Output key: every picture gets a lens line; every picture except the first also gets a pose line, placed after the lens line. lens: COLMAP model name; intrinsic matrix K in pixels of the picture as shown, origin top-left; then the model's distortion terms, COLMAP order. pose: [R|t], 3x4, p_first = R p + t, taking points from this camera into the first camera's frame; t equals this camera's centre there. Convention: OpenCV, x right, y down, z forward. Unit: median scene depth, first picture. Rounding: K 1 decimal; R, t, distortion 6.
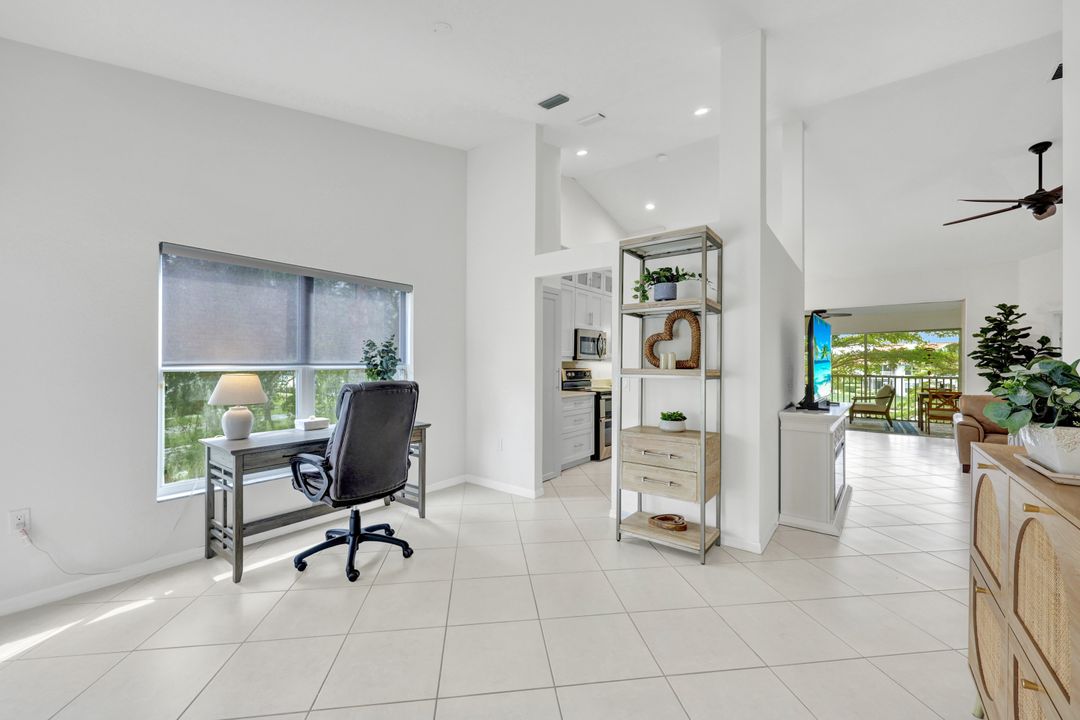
lens RADIAL K [[448.4, 0, 525.5], [0, 448.4, 359.5], [0, 0, 1]] dist [-0.000474, -0.000081]
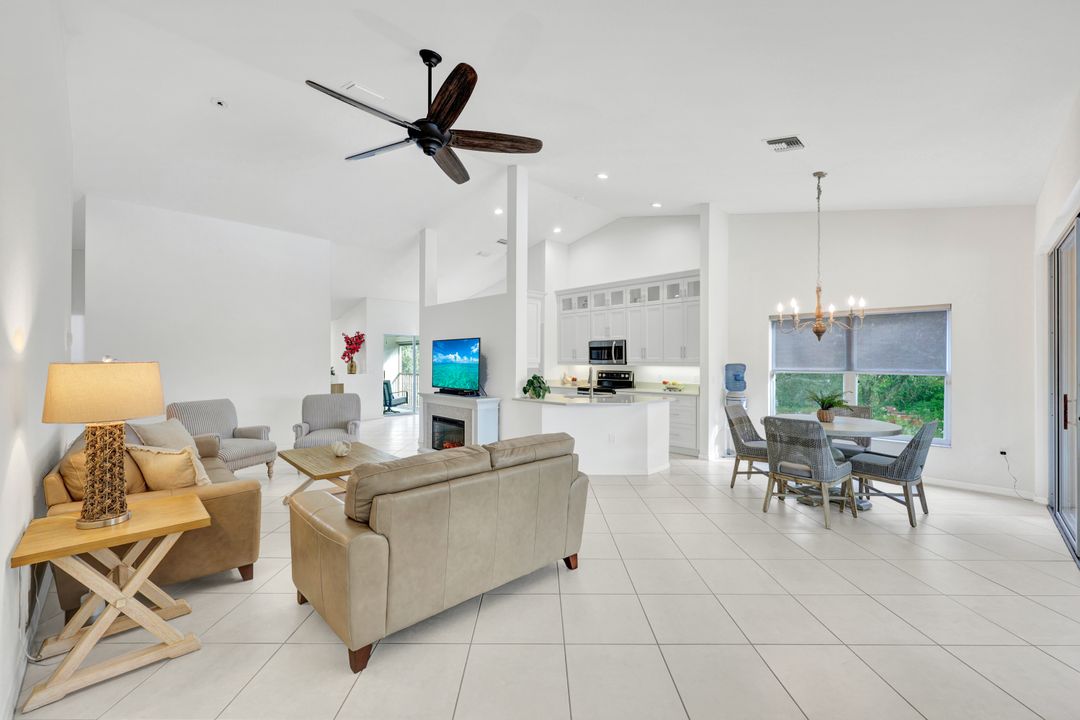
lens RADIAL K [[427.3, 0, 540.0], [0, 427.3, 360.0], [0, 0, 1]] dist [-0.001022, 0.000268]
pose [[-0.137321, -0.009100, -0.990485, 1.158720], [0.002126, 0.999953, -0.009482, 0.000252], [0.990524, -0.003408, -0.137295, 0.837164]]
